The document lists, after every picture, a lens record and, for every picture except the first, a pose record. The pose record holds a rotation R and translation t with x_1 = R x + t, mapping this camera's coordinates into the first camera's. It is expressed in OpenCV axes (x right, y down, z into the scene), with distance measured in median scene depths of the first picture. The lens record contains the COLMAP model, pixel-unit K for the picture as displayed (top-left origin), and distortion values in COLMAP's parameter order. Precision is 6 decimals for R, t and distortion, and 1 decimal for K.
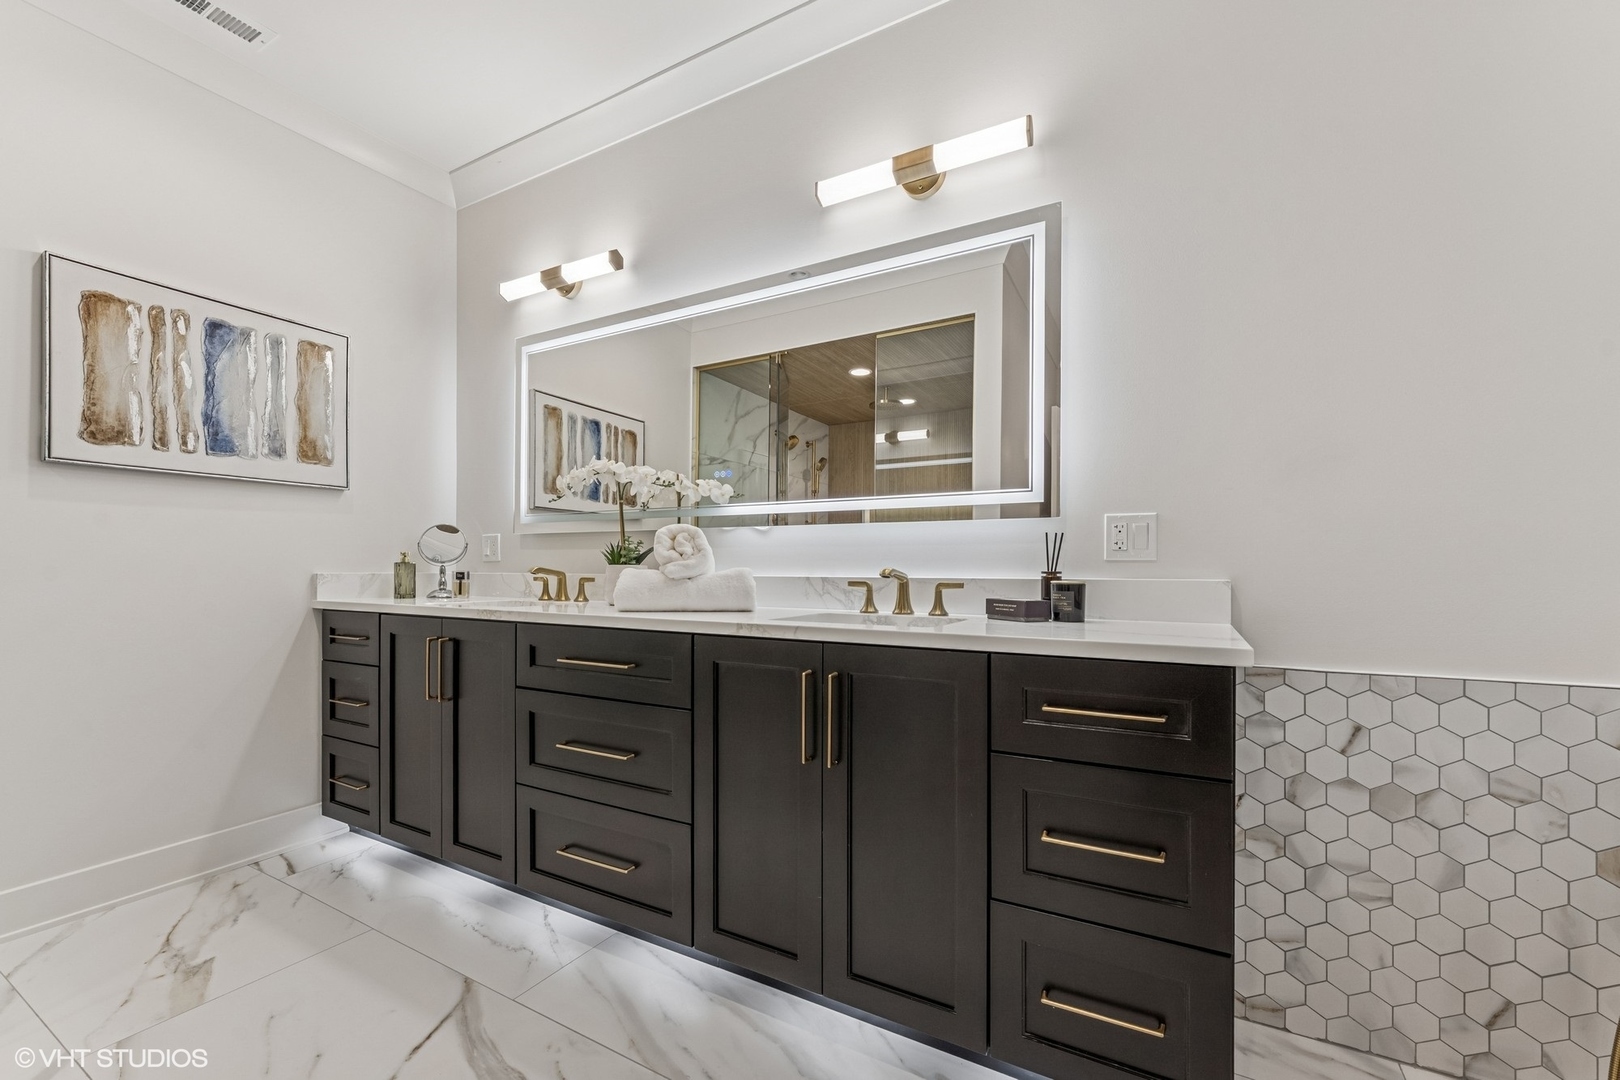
lens RADIAL K [[654.4, 0, 806.5], [0, 654.4, 561.6], [0, 0, 1]] dist [0.000758, 0.000036]
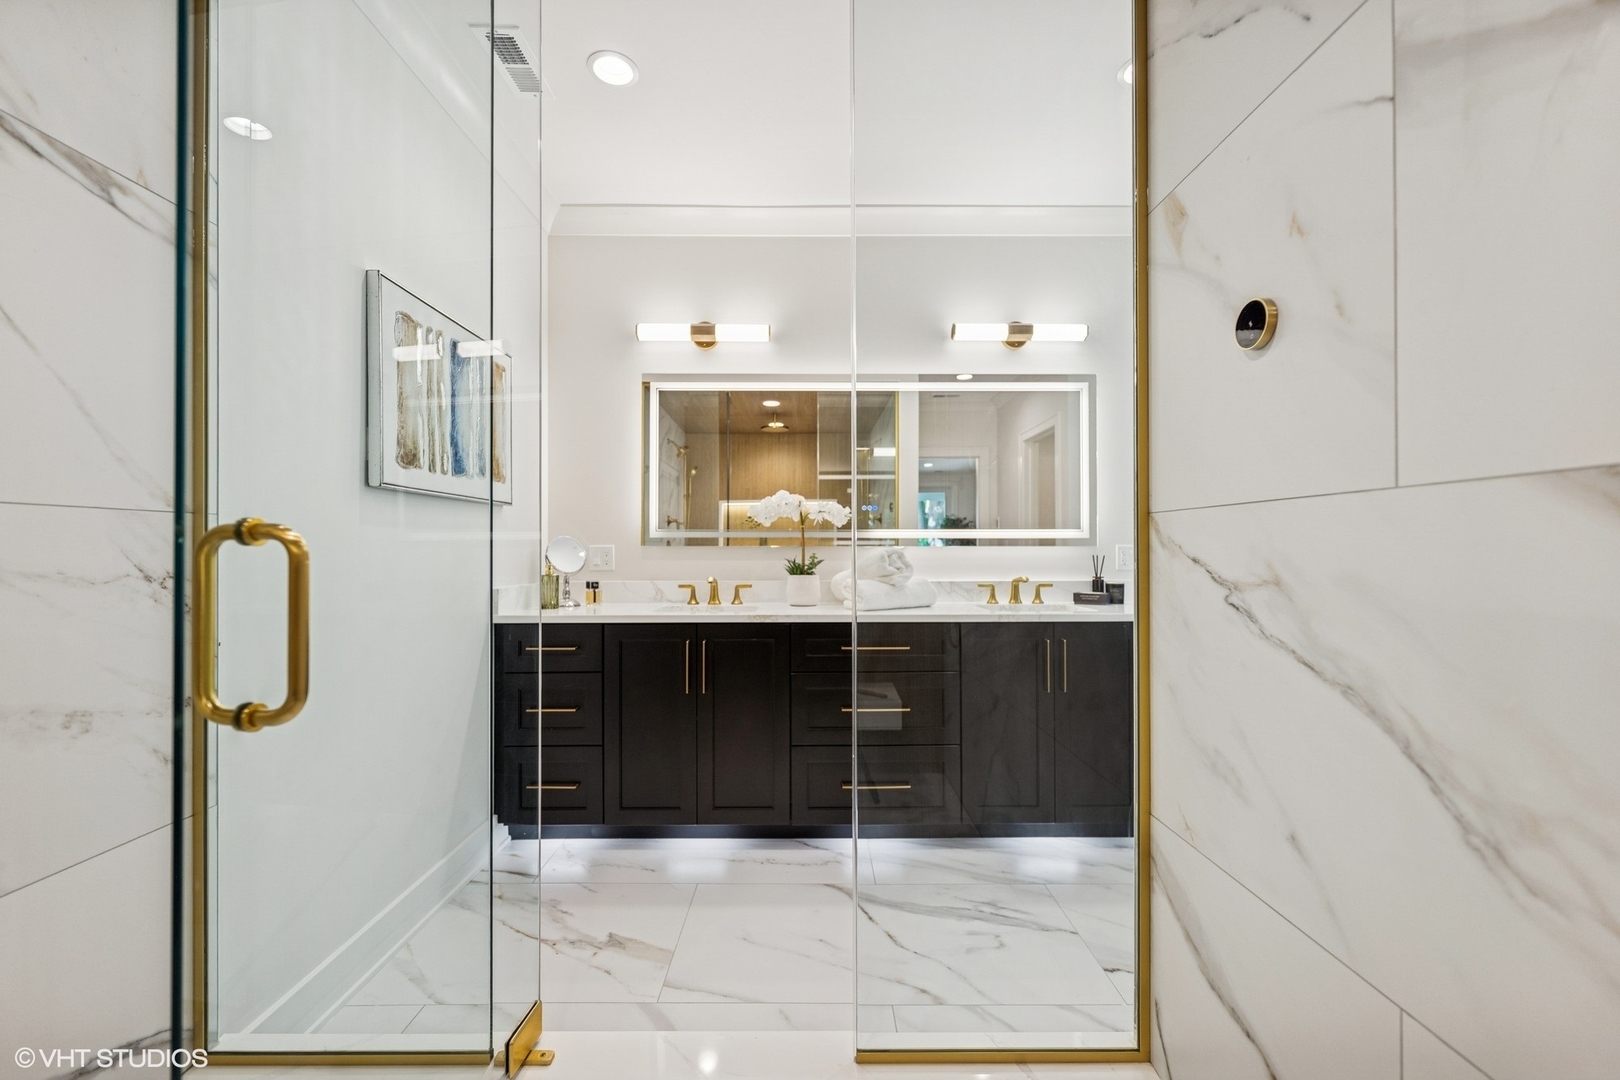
lens RADIAL K [[660.6, 0, 812.1], [0, 660.6, 525.3], [0, 0, 1]] dist [-0.000281, 0.000018]
pose [[0.866404, 0.013457, 0.499162, -1.047393], [-0.000868, 0.999676, -0.025445, -0.067993], [-0.499342, 0.021613, 0.866135, -0.167886]]
